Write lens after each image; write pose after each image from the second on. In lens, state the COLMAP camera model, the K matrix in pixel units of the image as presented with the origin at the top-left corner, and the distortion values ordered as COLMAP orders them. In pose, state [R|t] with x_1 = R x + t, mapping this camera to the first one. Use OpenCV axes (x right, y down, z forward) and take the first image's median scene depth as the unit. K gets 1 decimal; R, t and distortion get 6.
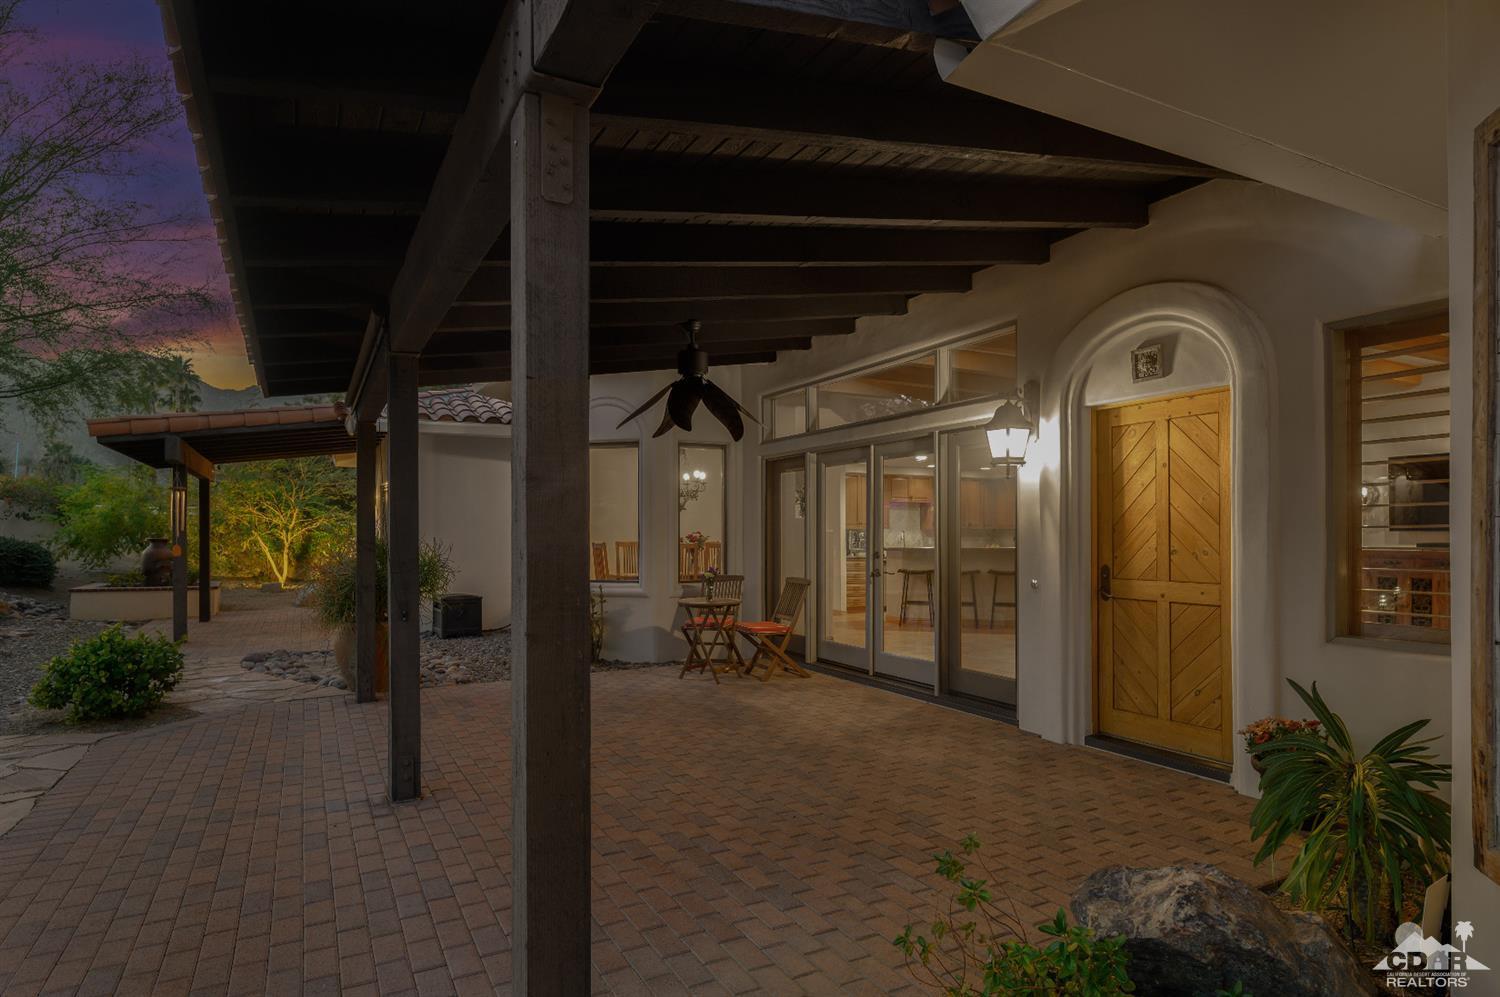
lens RADIAL K [[846.2, 0, 731.8], [0, 846.2, 530.0], [0, 0, 1]] dist [-0.000495, -0.000355]
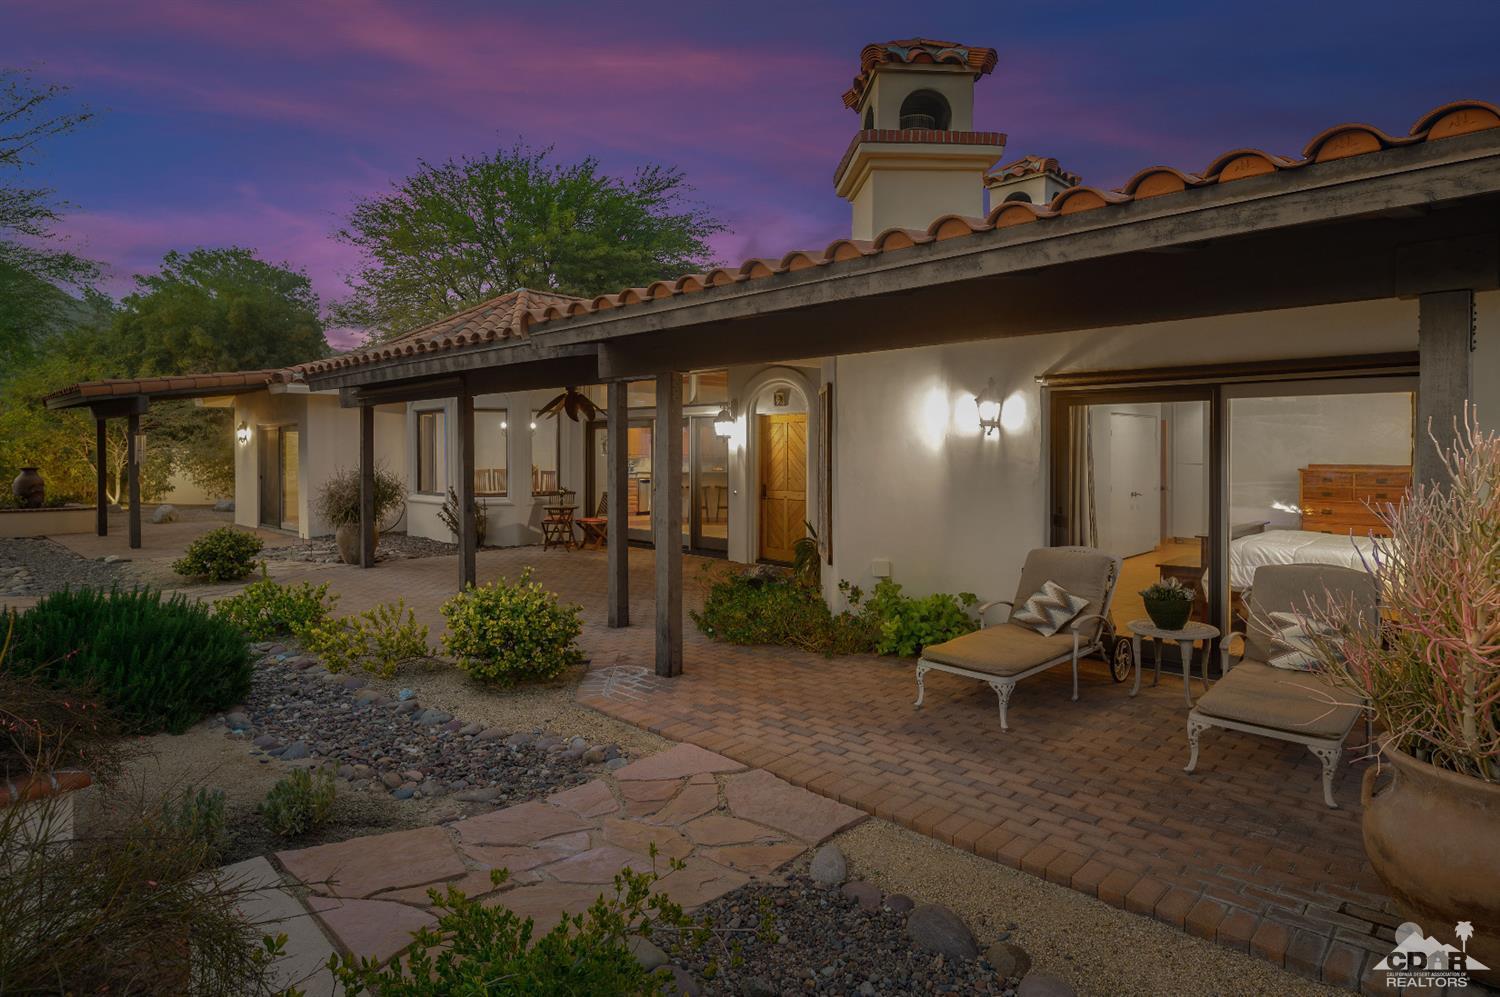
lens RADIAL K [[842.8, 0, 731.4], [0, 842.8, 452.3], [0, 0, 1]] dist [-0.002696, -0.000736]
pose [[0.951347, -0.001278, 0.308118, -0.316172], [-0.001672, 0.999955, 0.009309, -0.060721], [-0.308116, -0.009371, 0.951303, -1.046879]]
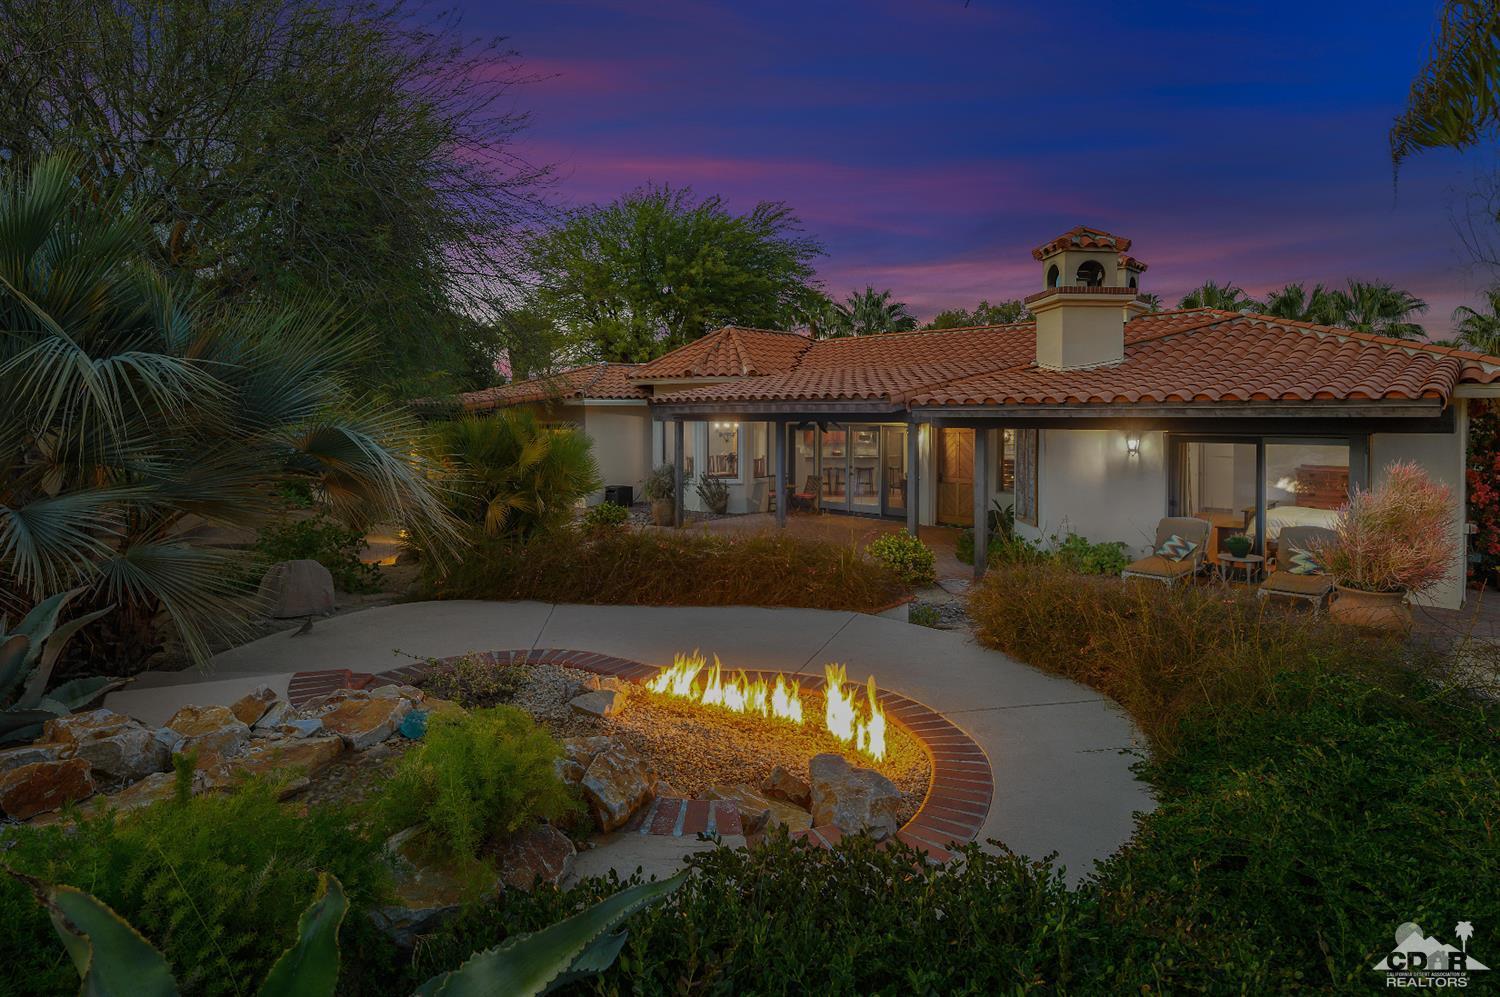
lens RADIAL K [[807.5, 0, 745.0], [0, 807.5, 422.1], [0, 0, 1]] dist [-0.003299, -0.001226]
pose [[0.948926, -0.003035, 0.315485, -1.252307], [-0.001694, 0.999890, 0.014715, -0.197272], [-0.315495, -0.014498, 0.948817, -1.723193]]
